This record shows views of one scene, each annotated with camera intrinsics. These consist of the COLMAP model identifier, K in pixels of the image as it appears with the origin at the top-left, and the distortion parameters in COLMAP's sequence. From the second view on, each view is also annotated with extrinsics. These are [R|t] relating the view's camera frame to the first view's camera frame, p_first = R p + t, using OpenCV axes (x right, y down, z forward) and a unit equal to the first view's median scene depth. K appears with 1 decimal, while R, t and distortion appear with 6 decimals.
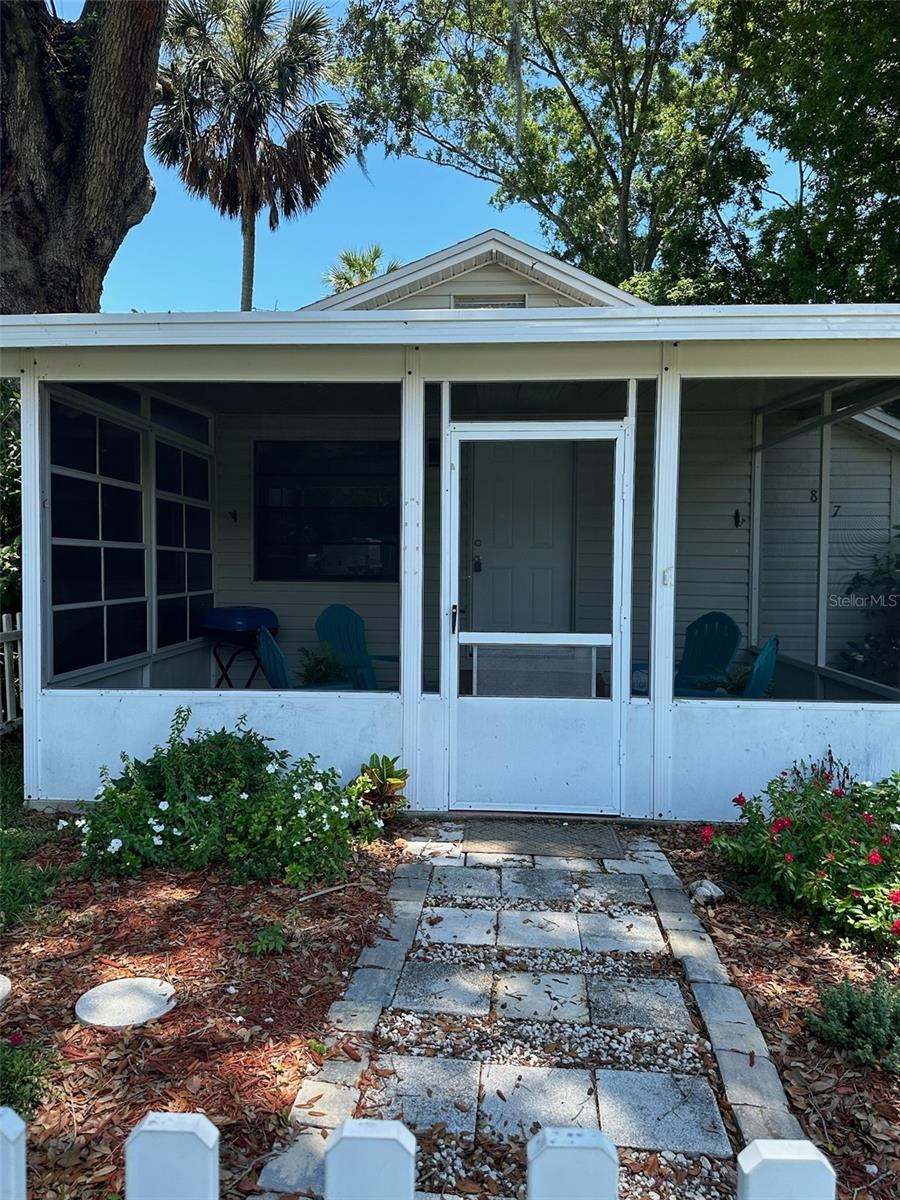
lens RADIAL K [[844.5, 0, 444.0], [0, 844.5, 596.5], [0, 0, 1]] dist [0.033110, -0.033323]
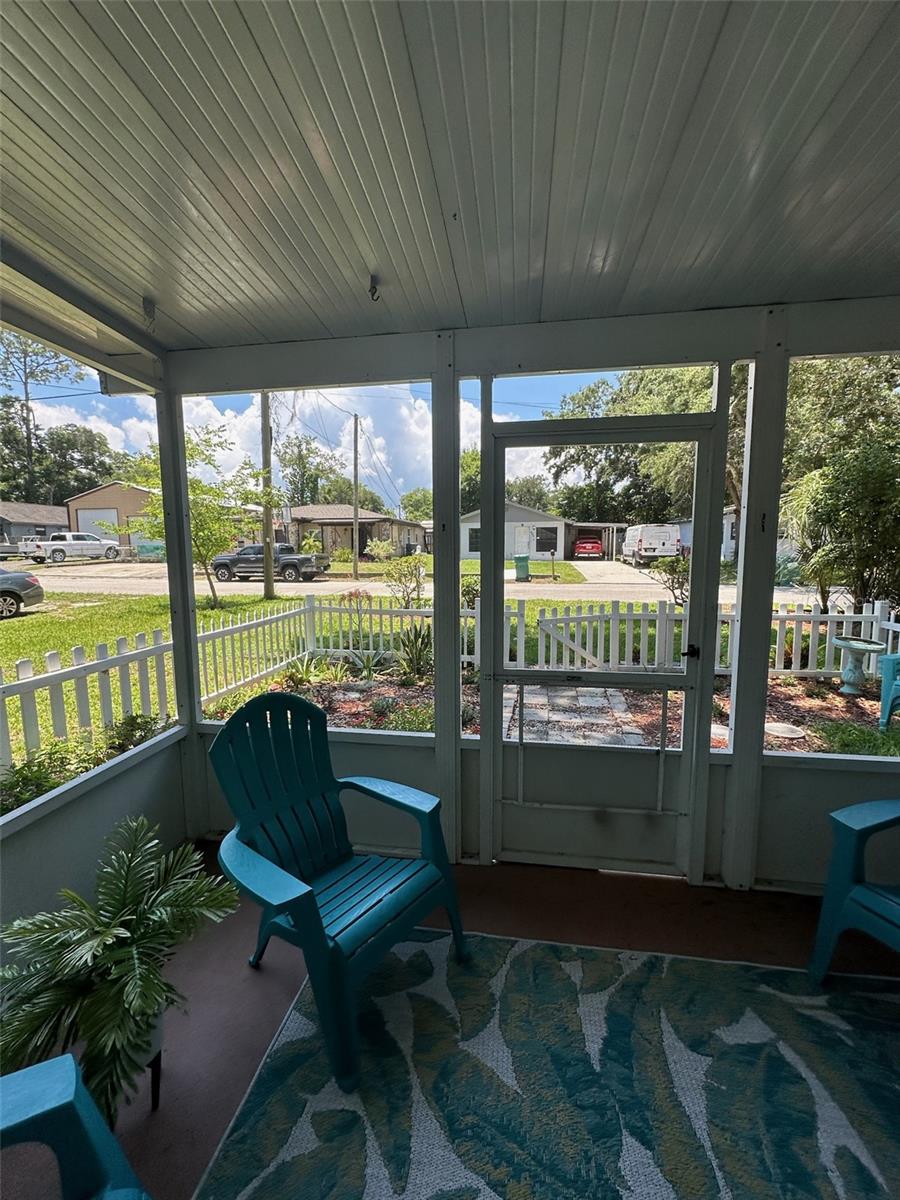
lens RADIAL K [[476.9, 0, 452.3], [0, 476.9, 595.4], [0, 0, 1]] dist [-0.005533, 0.001265]
pose [[-0.996111, -0.010290, 0.087509, 0.199640], [0.002852, 0.988872, 0.148741, -0.104901], [-0.088065, 0.148412, -0.984997, 1.422390]]
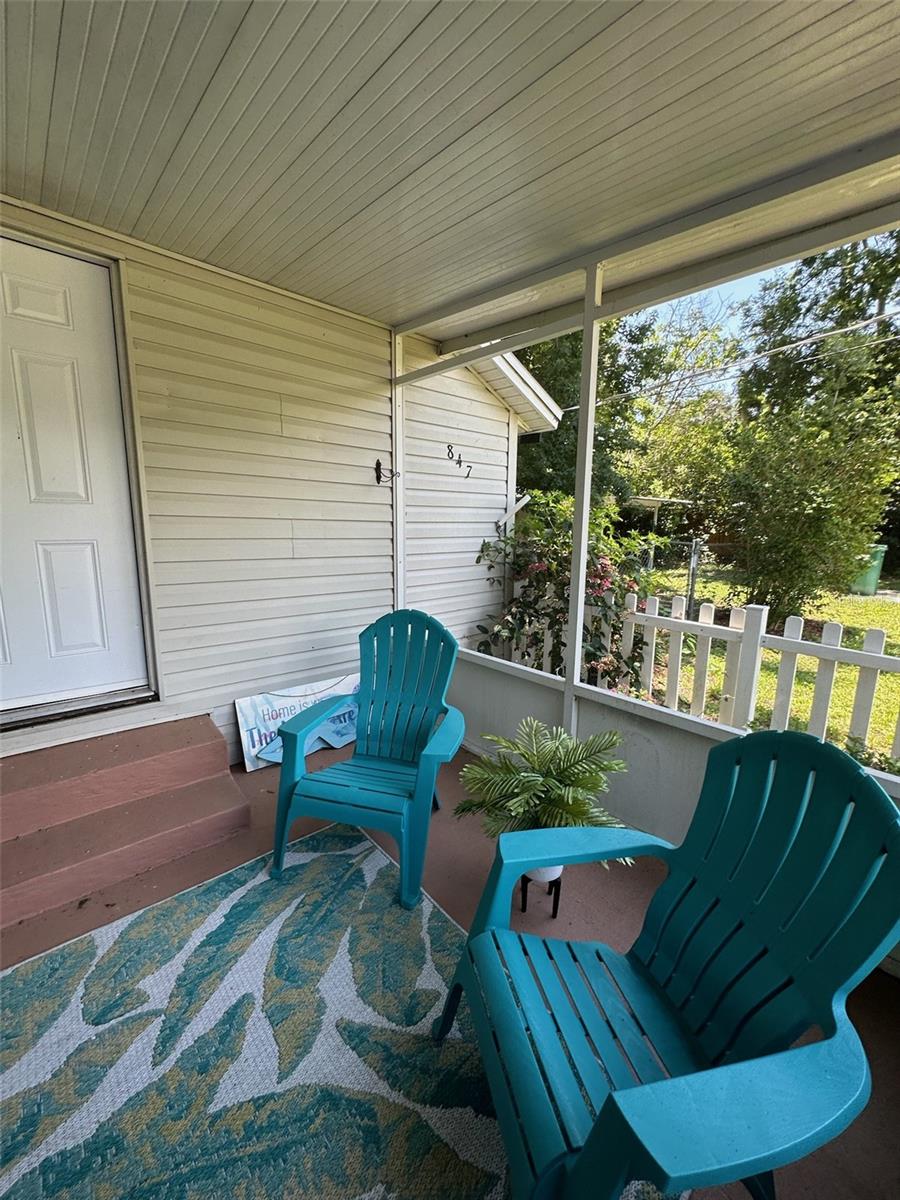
lens RADIAL K [[476.9, 0, 446.4], [0, 476.9, 605.2], [0, 0, 1]] dist [-0.005533, 0.001265]
pose [[0.709917, -0.117676, 0.694384, 0.113059], [0.016401, 0.988437, 0.150741, -0.055185], [-0.704094, -0.095625, 0.703639, 0.966940]]
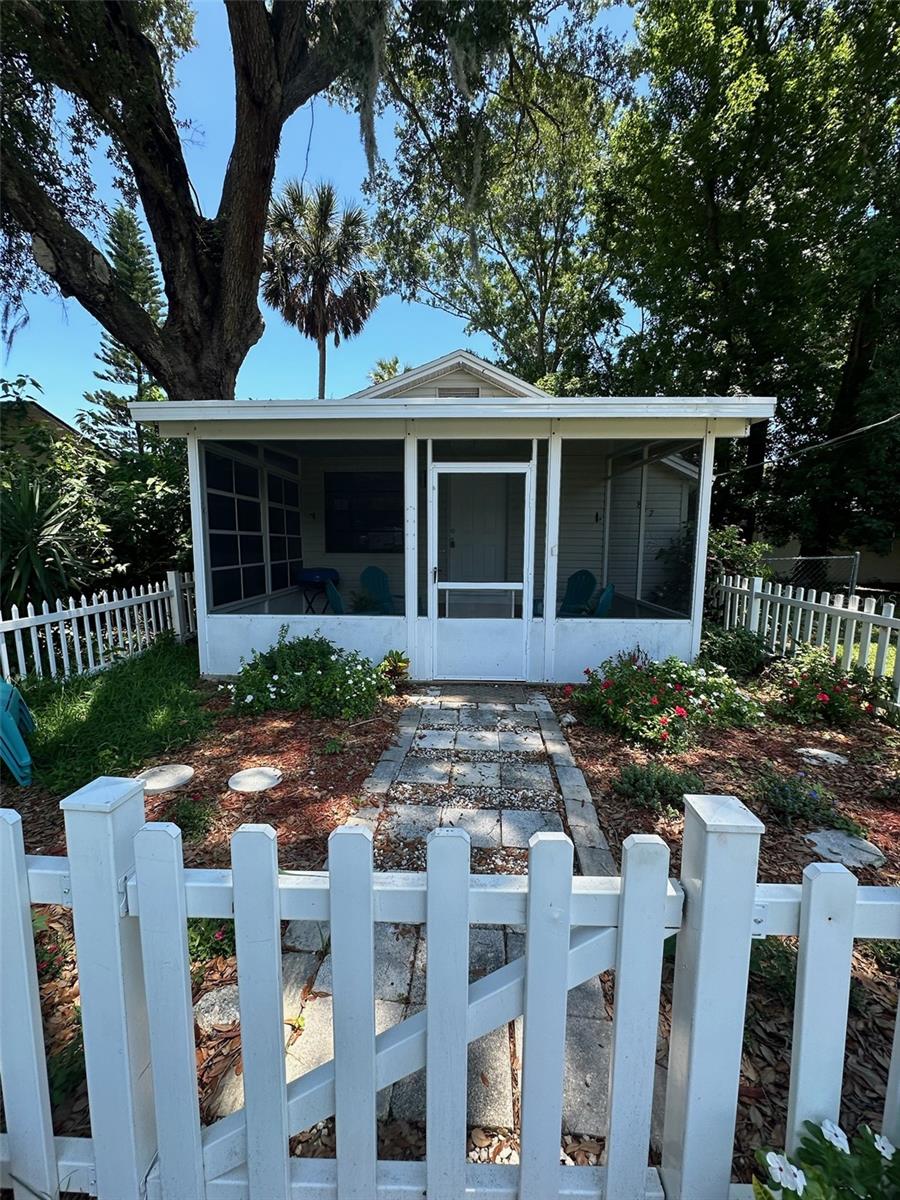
lens RADIAL K [[476.9, 0, 449.8], [0, 476.9, 601.2], [0, 0, 1]] dist [-0.005533, 0.001265]
pose [[0.999776, -0.005053, 0.020549, 0.021089], [0.003309, 0.996457, 0.084039, -0.002369], [-0.020901, -0.083953, 0.996251, -0.015194]]
